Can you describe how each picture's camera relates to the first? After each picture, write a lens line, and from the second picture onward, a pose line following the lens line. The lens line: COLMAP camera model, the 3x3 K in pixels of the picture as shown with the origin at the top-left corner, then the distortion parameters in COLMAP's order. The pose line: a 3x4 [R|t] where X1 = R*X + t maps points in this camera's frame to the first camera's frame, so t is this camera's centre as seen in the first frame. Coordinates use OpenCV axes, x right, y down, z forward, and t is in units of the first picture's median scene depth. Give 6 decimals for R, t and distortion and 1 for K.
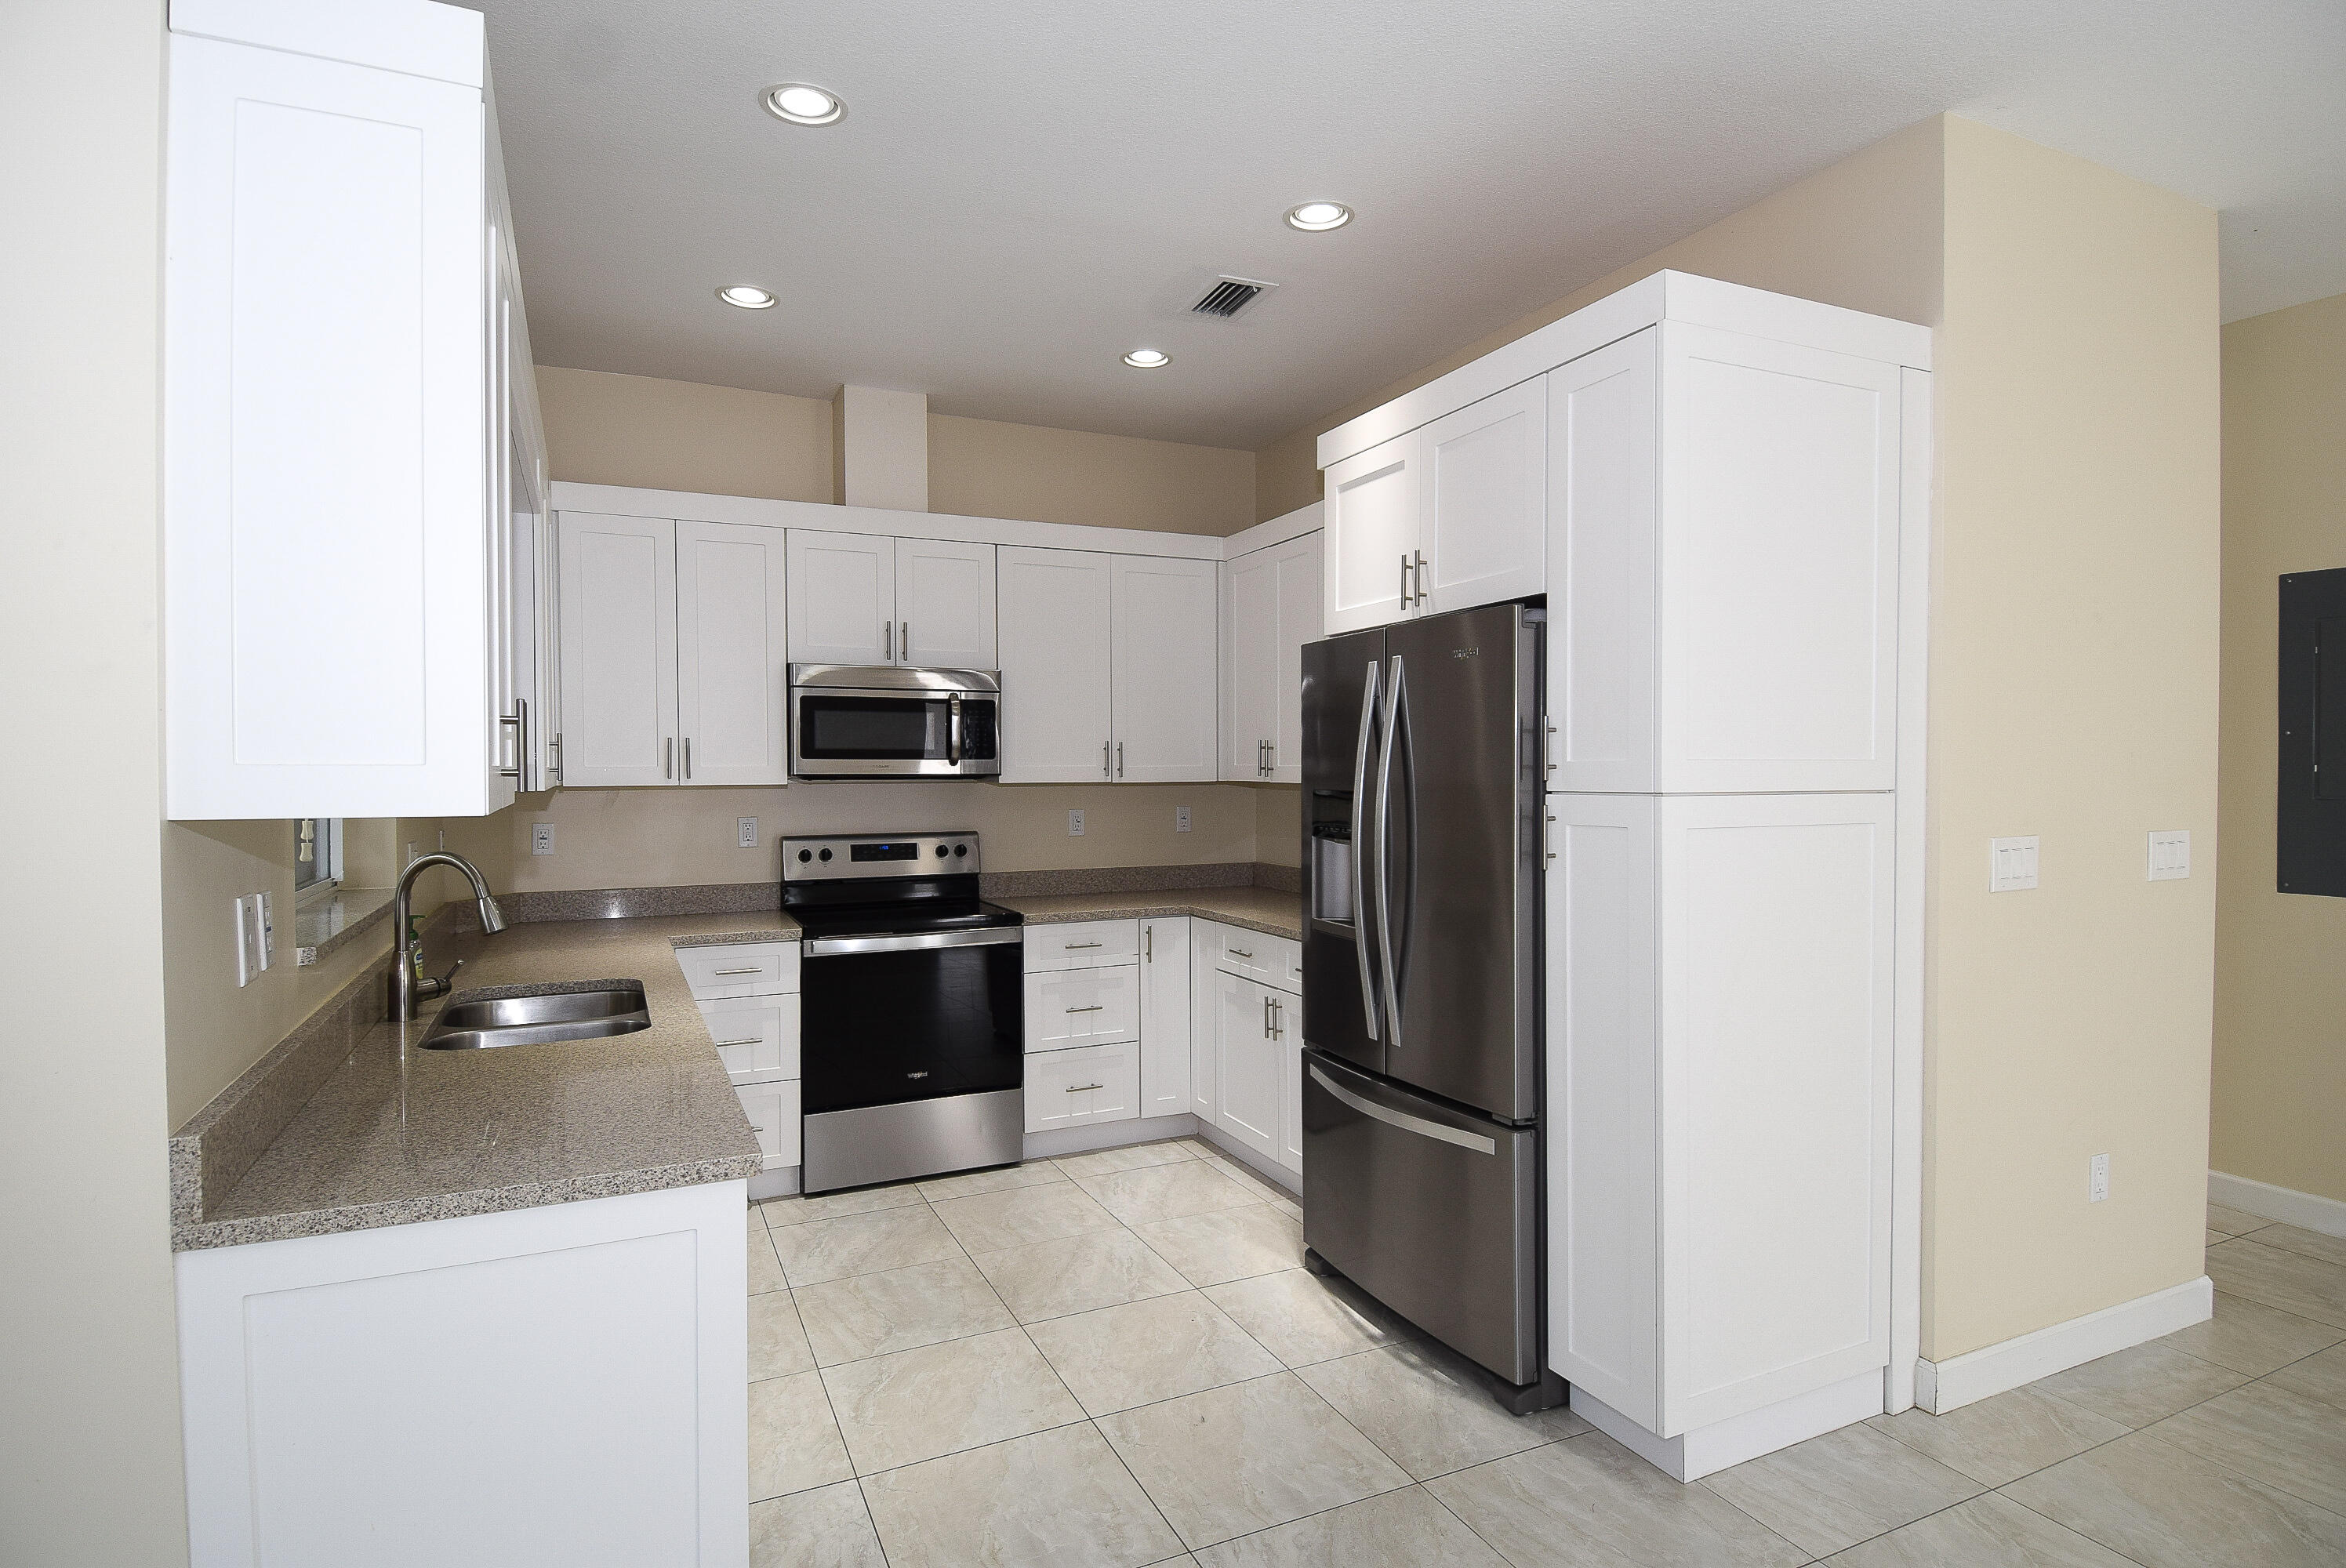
lens RADIAL K [[1217.8, 0, 1173.0], [0, 1217.8, 784.0], [0, 0, 1]] dist [0.049445, -0.048282]
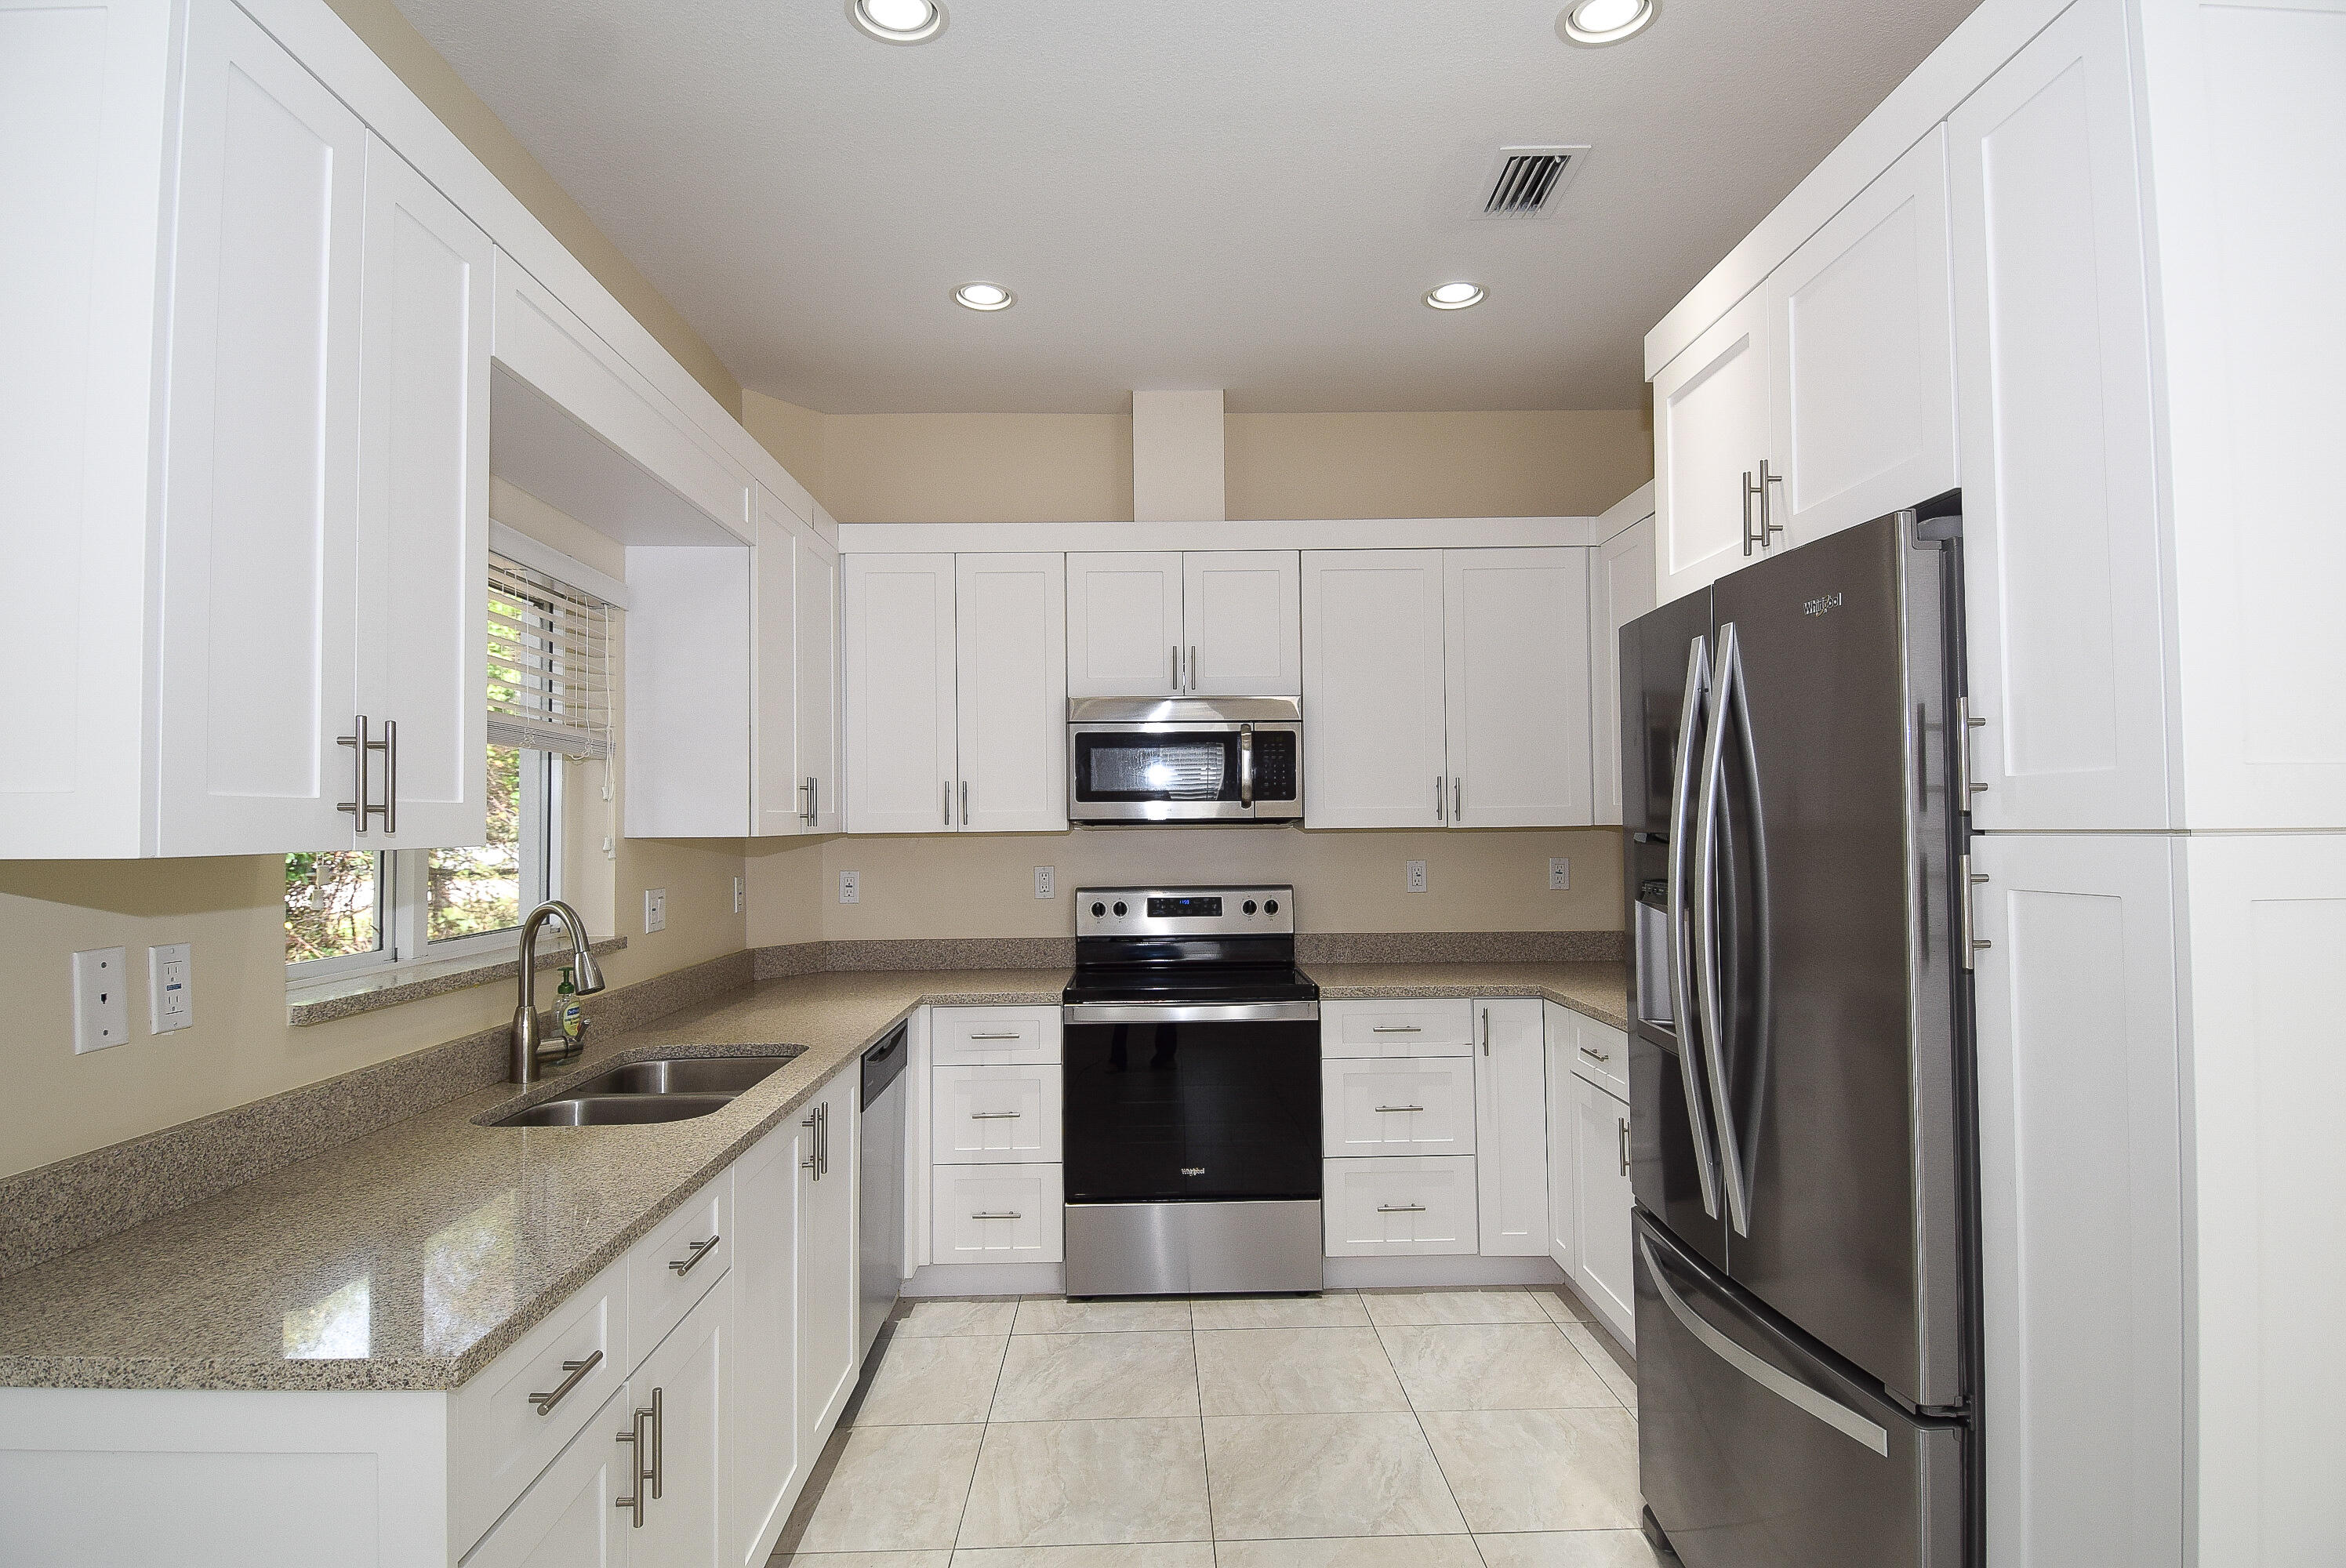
lens RADIAL K [[1217.8, 0, 1173.0], [0, 1217.8, 784.0], [0, 0, 1]] dist [0.049445, -0.048282]
pose [[0.917057, -0.019718, -0.398268, 0.123978], [0.002801, 0.999071, -0.043015, 0.005241], [0.398746, 0.038332, 0.916260, 0.206891]]
